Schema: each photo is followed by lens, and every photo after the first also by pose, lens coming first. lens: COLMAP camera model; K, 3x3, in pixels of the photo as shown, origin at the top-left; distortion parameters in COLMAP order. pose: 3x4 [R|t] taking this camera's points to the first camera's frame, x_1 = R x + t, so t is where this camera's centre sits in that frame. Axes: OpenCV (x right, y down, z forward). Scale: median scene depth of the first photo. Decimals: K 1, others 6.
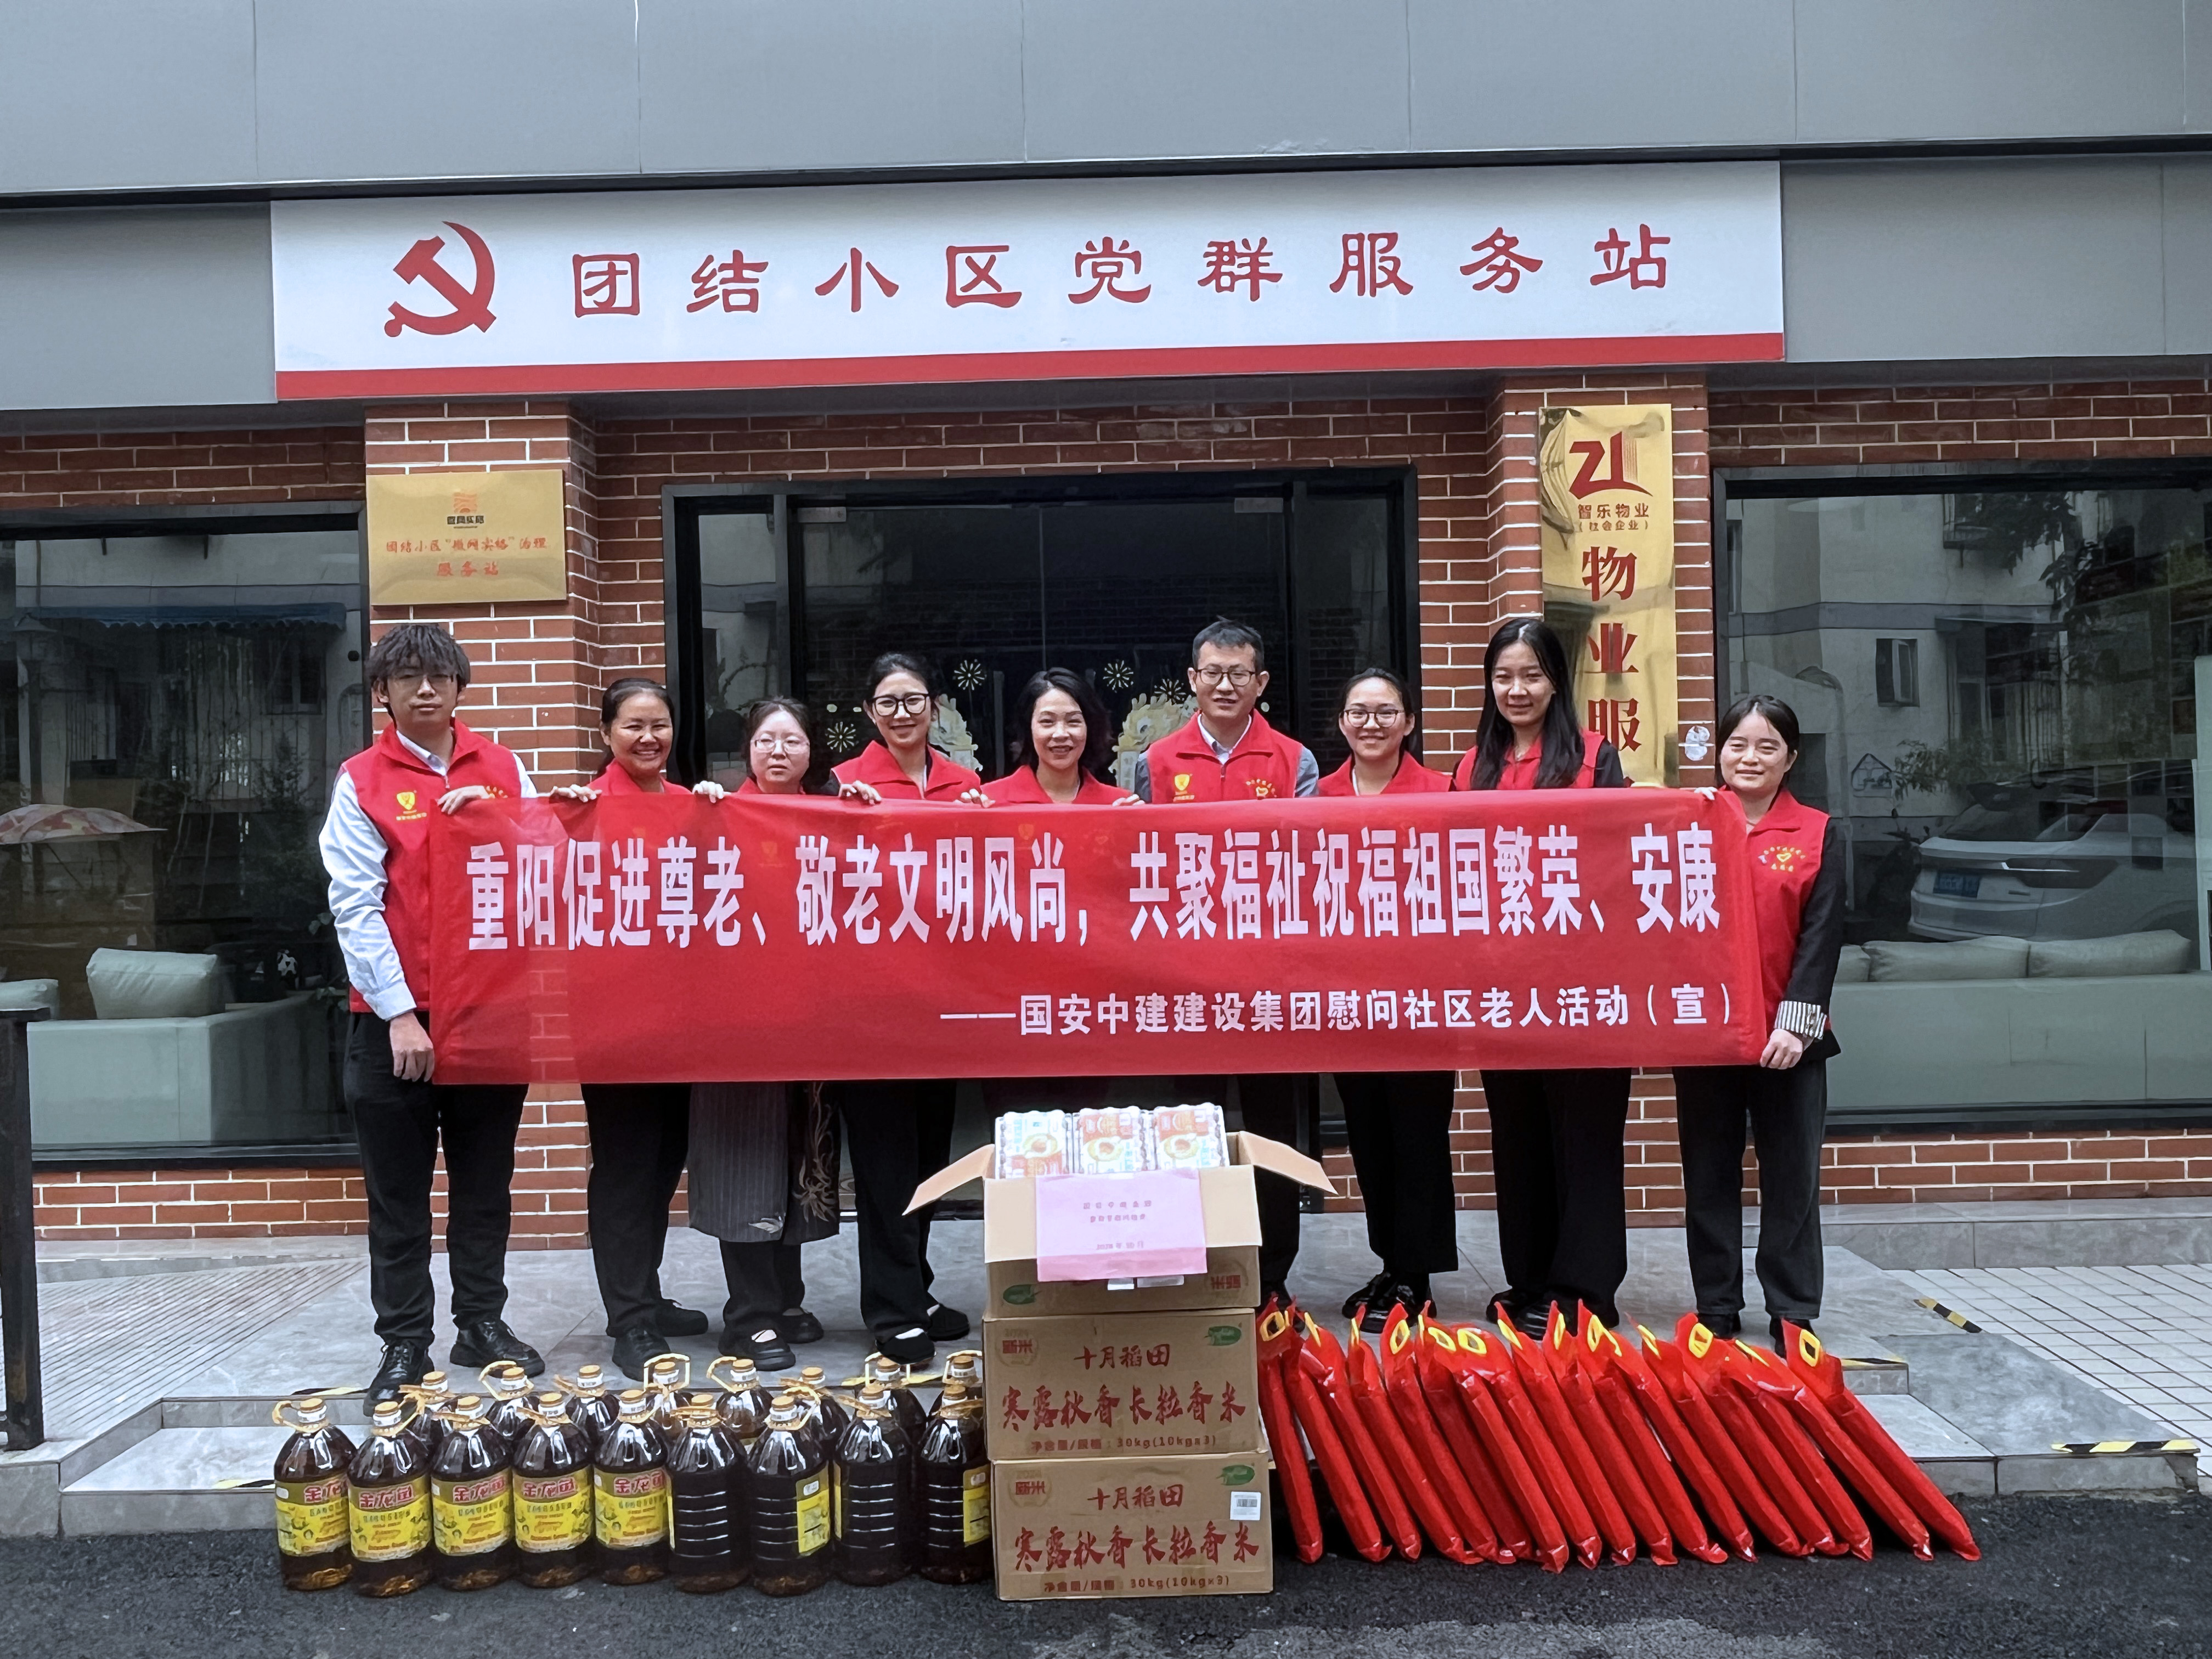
lens RADIAL K [[1691.8, 0, 1074.0], [0, 1691.8, 816.1], [0, 0, 1]] dist [-0.005216, -0.007877]
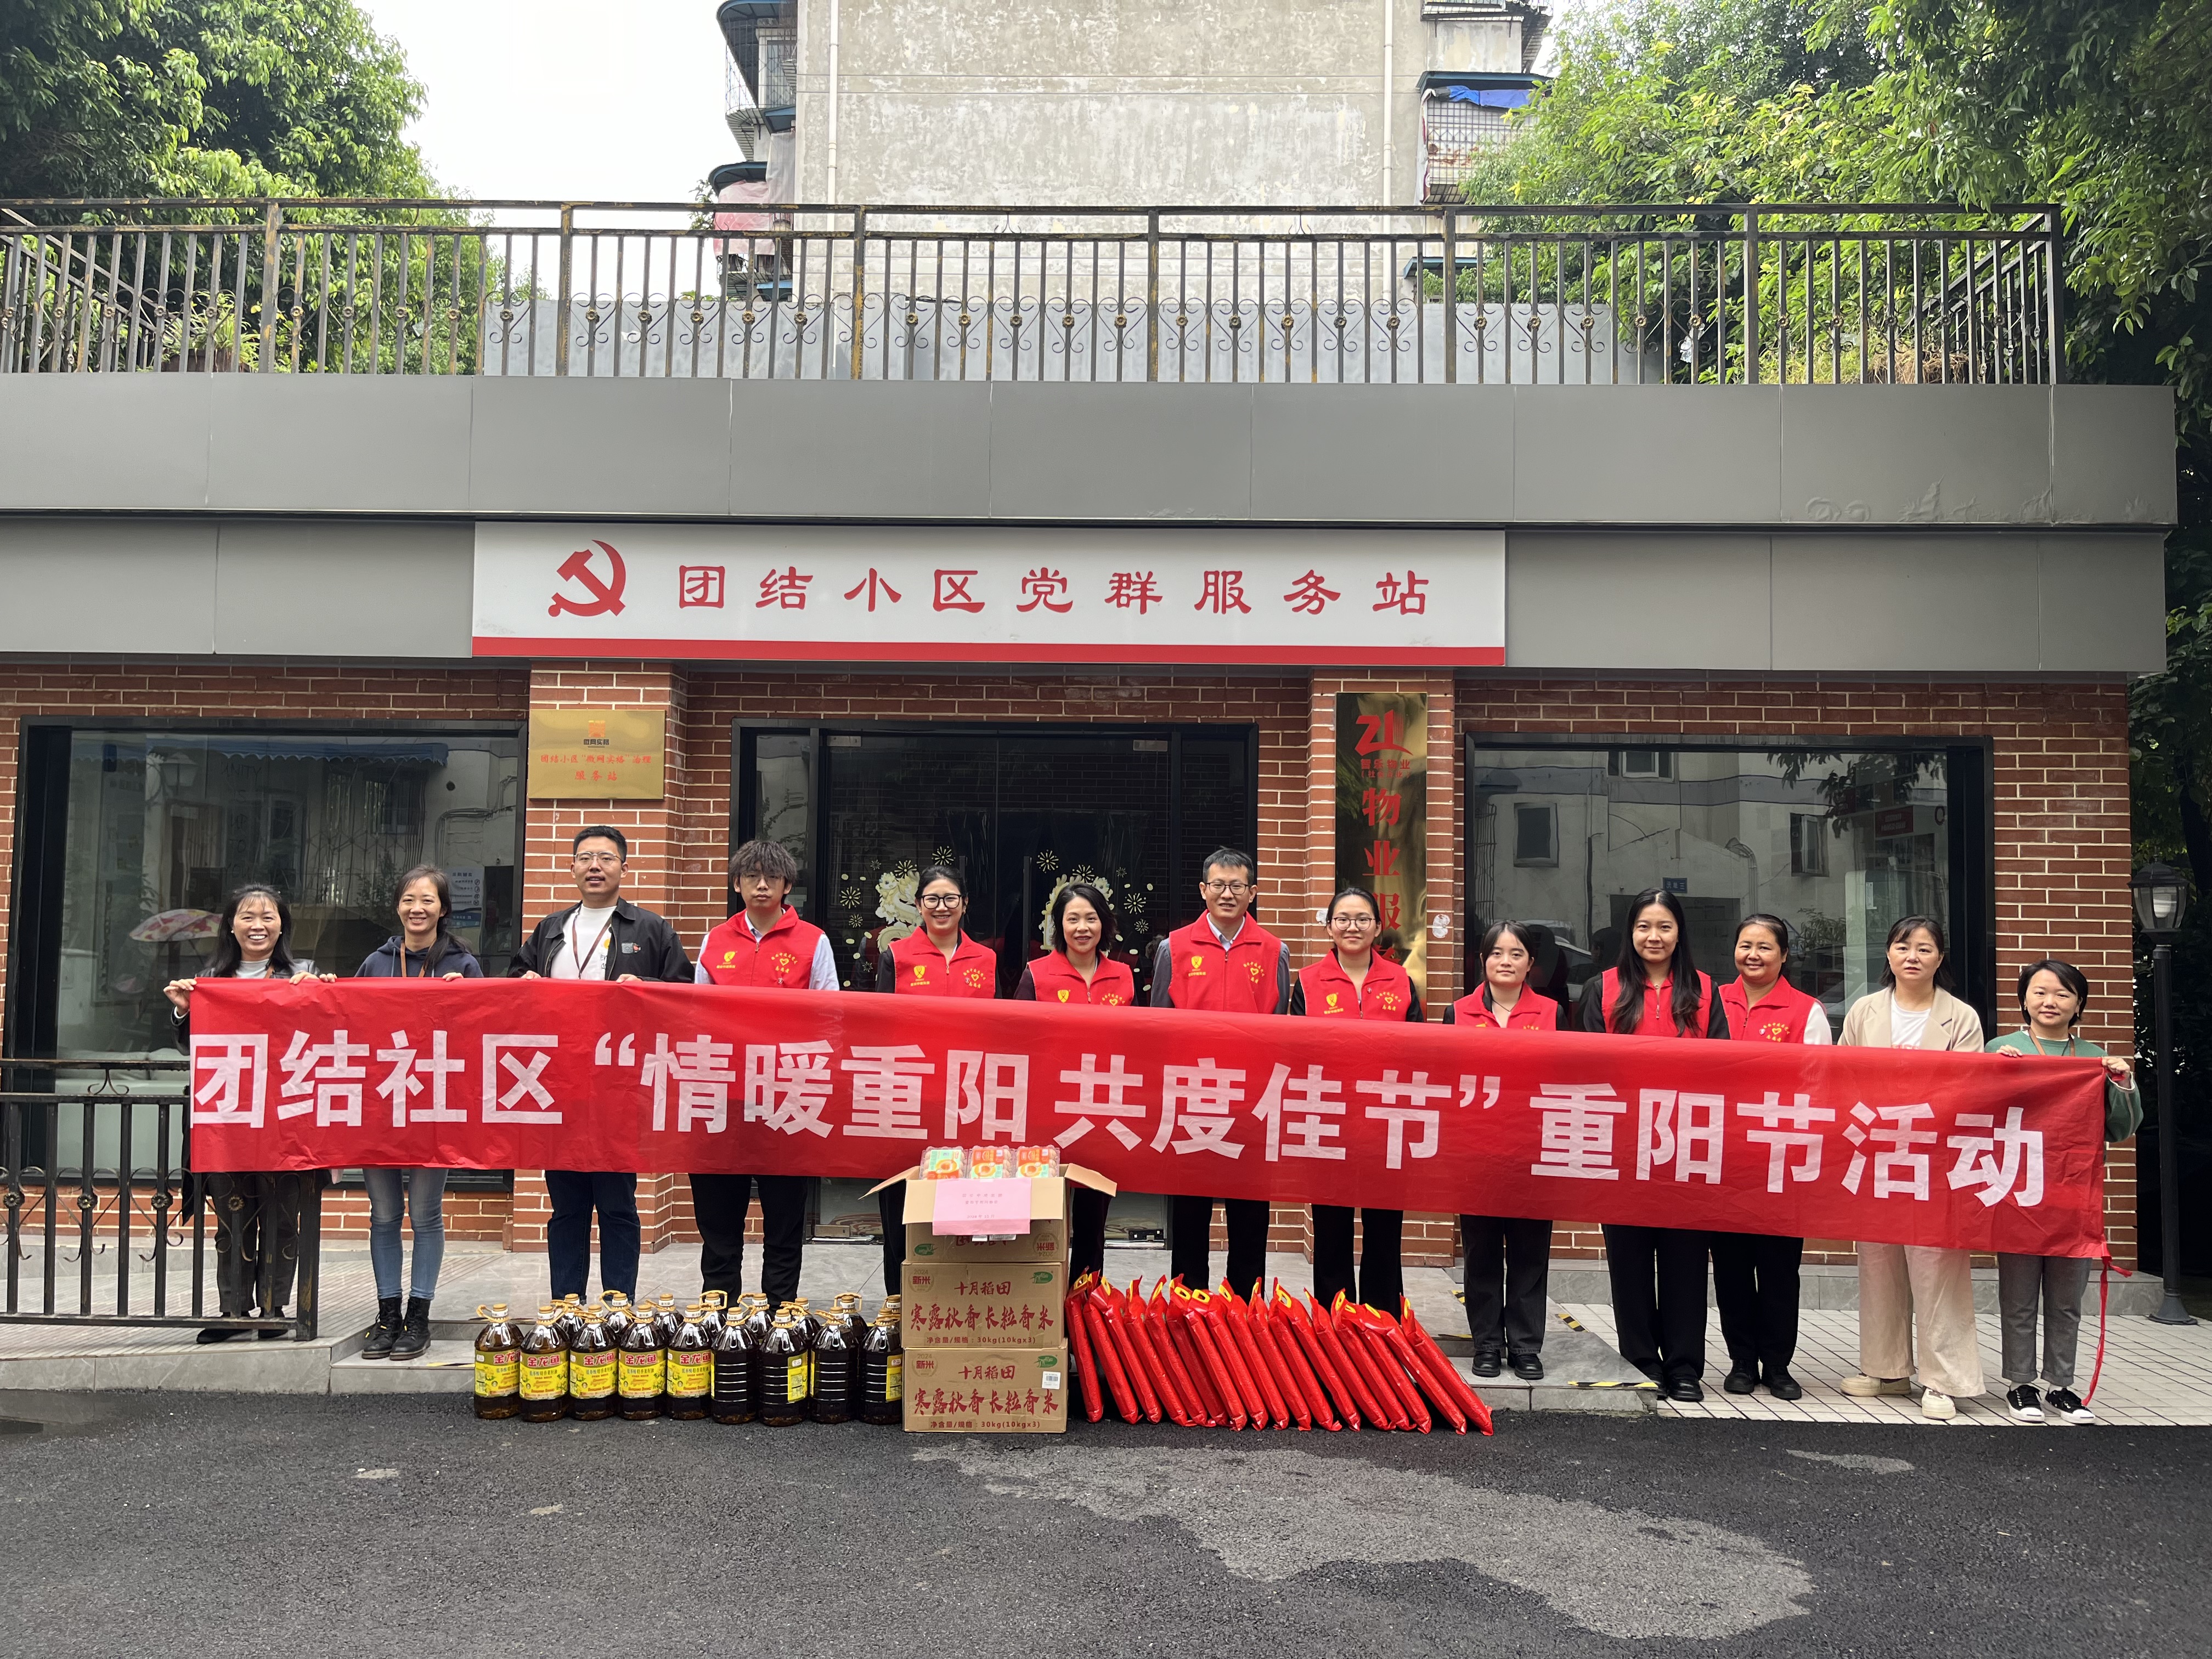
lens RADIAL K [[1675.7, 0, 1106.0], [0, 1675.7, 829.5], [0, 0, 1]] dist [0.040232, -0.088983]
pose [[0.999348, 0.035838, -0.004295, 0.088445], [-0.036041, 0.997233, -0.065013, -0.022356], [0.001953, 0.065125, 0.997875, -0.445164]]
